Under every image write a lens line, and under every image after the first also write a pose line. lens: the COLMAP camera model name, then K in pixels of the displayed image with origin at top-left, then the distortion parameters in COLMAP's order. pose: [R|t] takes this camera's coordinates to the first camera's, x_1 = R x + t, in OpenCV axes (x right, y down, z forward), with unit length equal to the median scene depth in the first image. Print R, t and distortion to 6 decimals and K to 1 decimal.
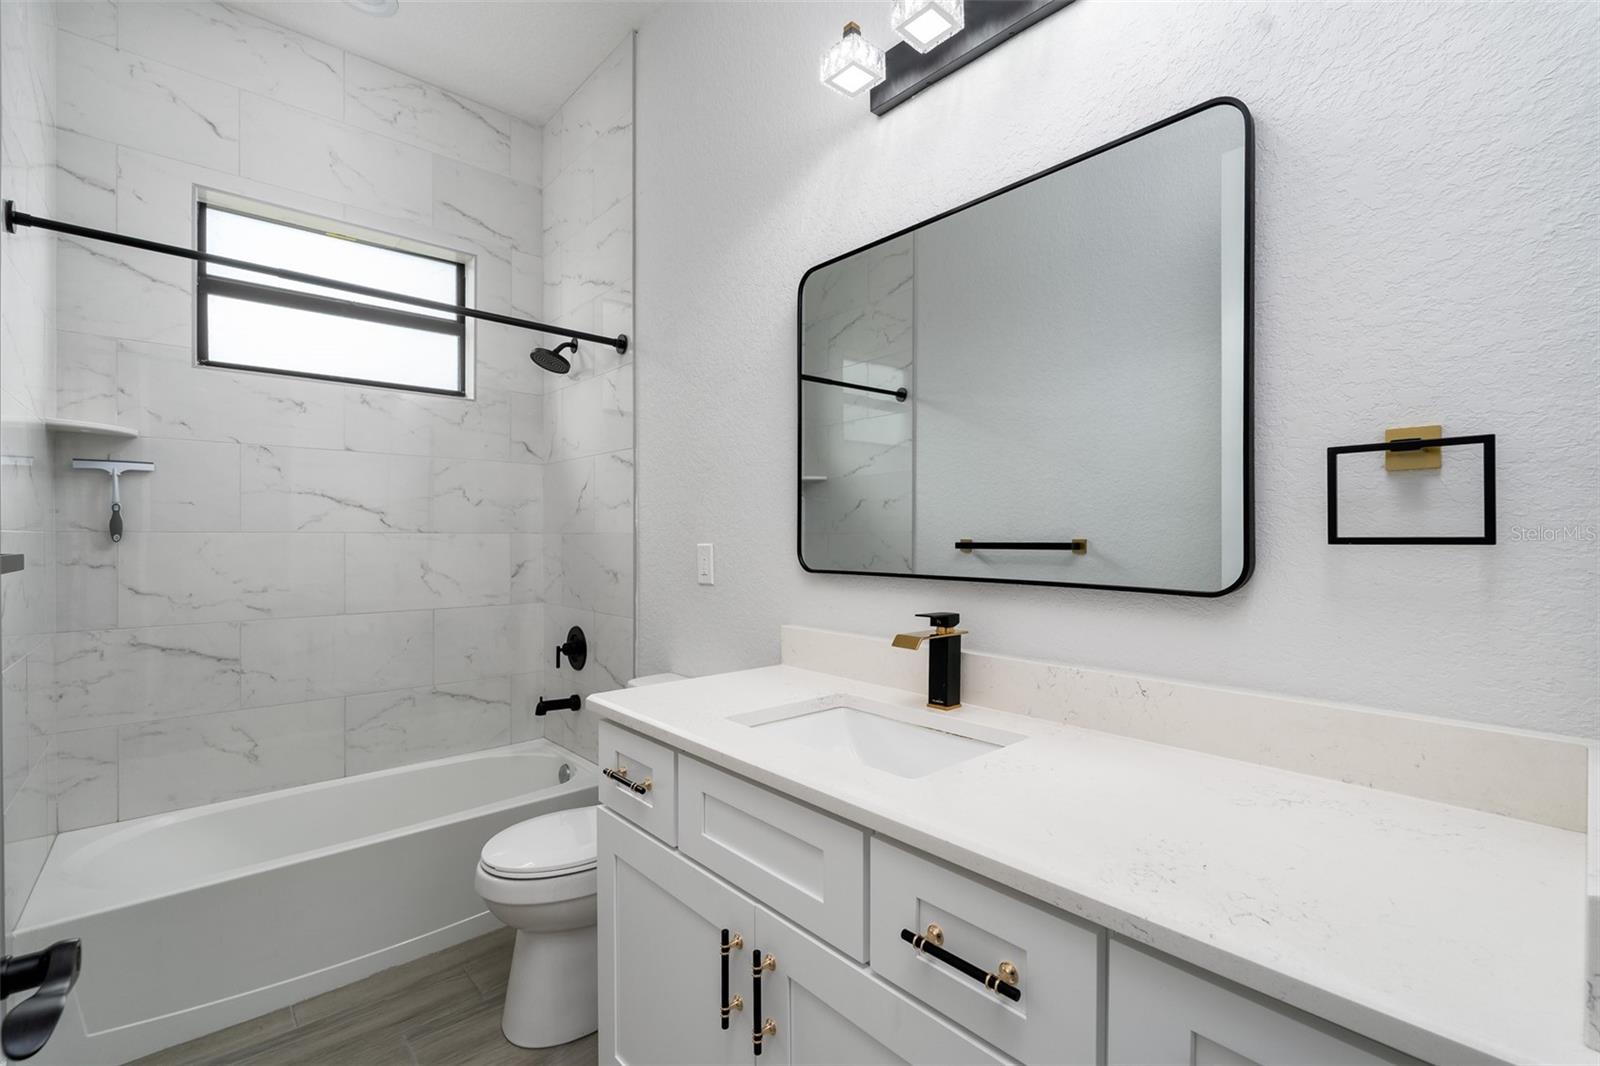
lens RADIAL K [[703.4, 0, 799.9], [0, 703.4, 537.9], [0, 0, 1]] dist [-0.007566, 0.001327]
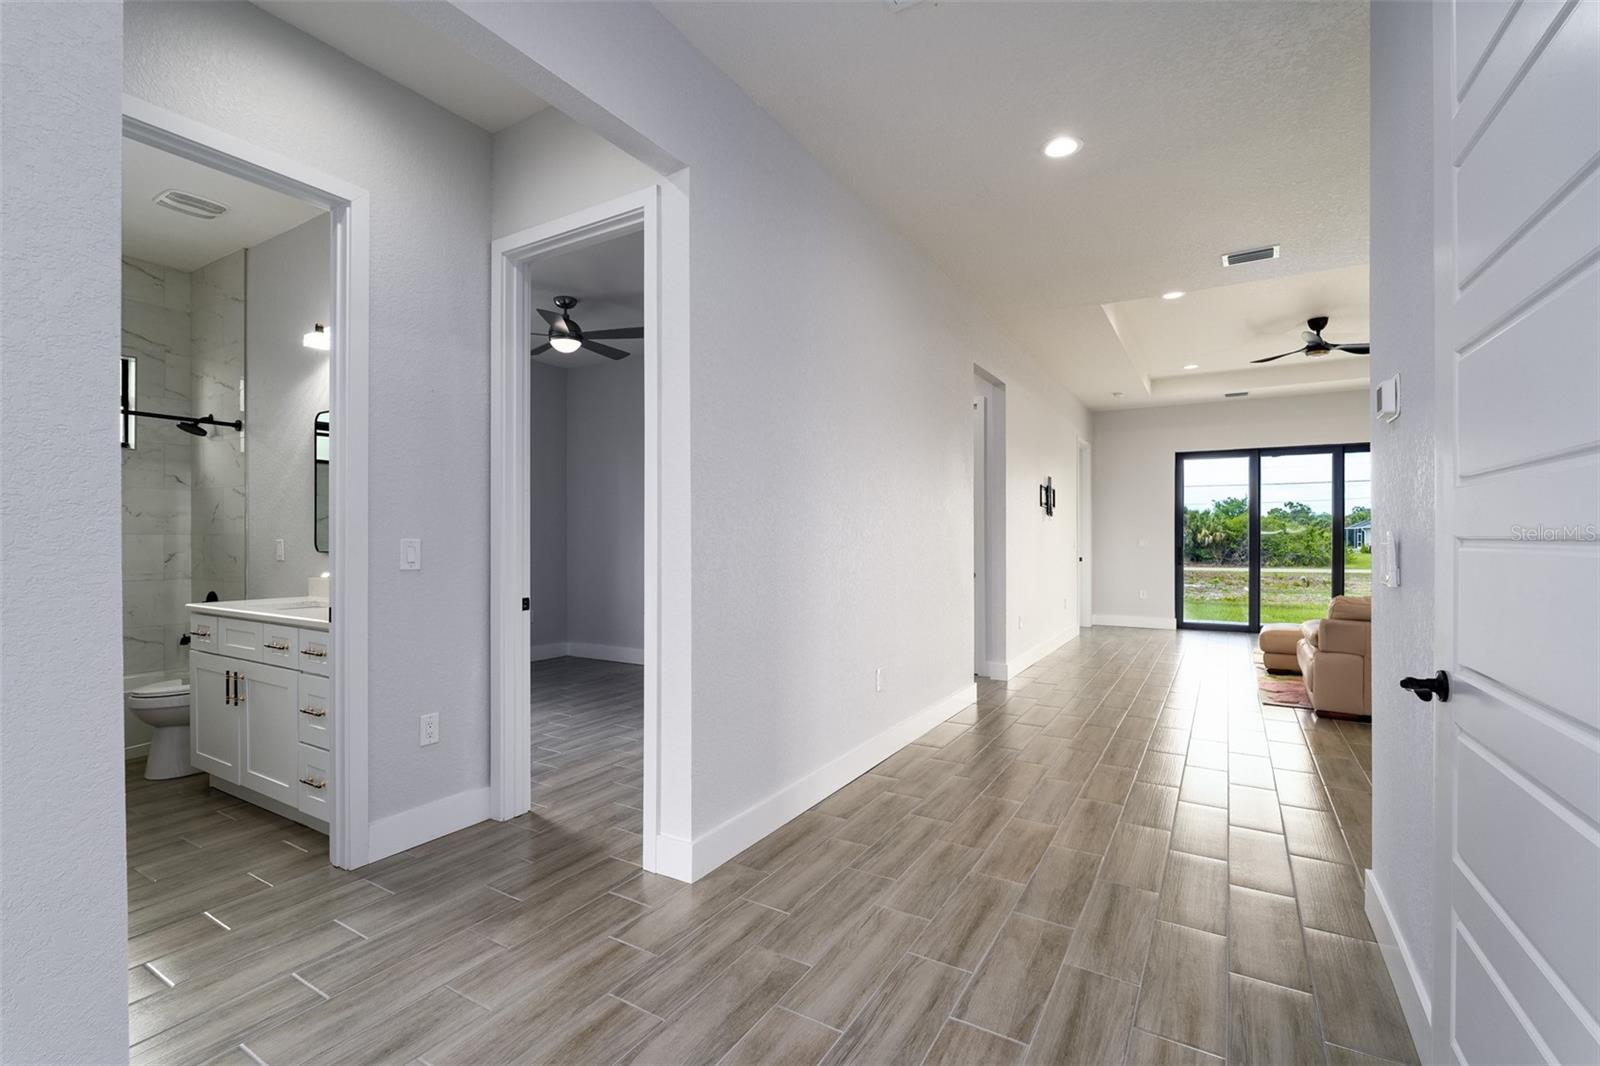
lens RADIAL K [[703.4, 0, 792.3], [0, 703.4, 534.3], [0, 0, 1]] dist [-0.007566, 0.001327]
pose [[0.954803, 0.000960, 0.297237, 0.467891], [0.000818, 0.999983, -0.005856, 0.003521], [-0.297237, 0.005835, 0.954786, -0.915261]]
